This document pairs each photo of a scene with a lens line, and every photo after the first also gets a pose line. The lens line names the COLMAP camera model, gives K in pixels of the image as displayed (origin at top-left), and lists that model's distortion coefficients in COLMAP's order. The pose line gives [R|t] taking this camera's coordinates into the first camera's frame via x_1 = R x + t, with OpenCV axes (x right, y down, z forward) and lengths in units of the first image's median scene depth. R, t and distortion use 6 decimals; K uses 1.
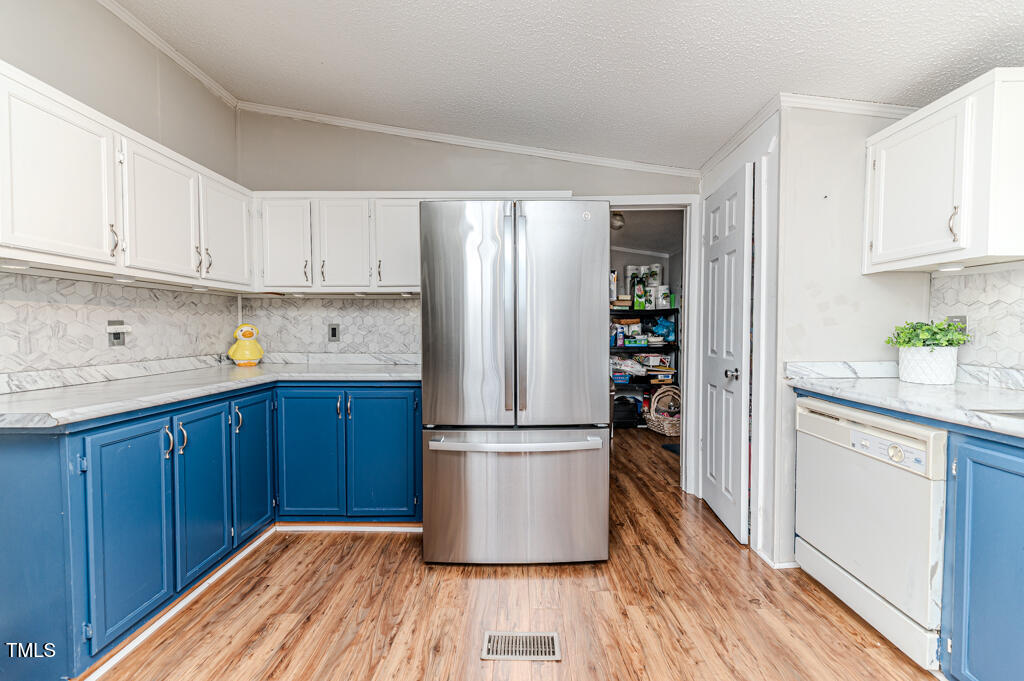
lens RADIAL K [[401.2, 0, 517.4], [0, 401.2, 342.0], [0, 0, 1]] dist [0.009934, -0.000924]
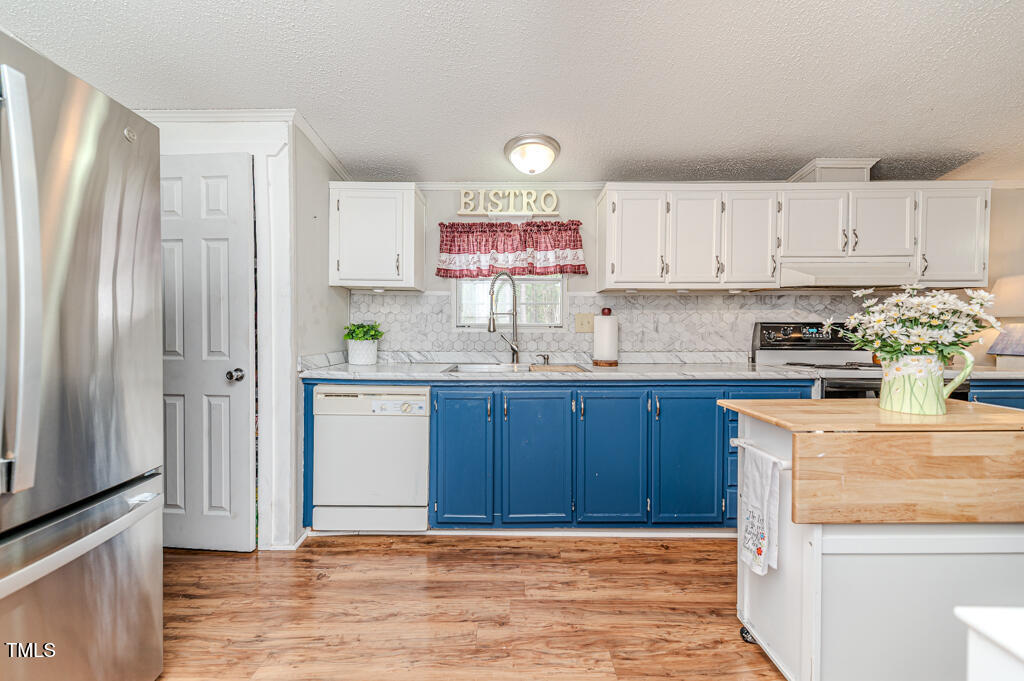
lens RADIAL K [[401.2, 0, 510.8], [0, 401.2, 341.0], [0, 0, 1]] dist [0.009934, -0.000924]
pose [[0.002976, -0.017316, 0.999846, -0.483589], [0.024353, 0.999555, 0.017239, 0.002489], [-0.999699, 0.024298, 0.003396, 0.468192]]
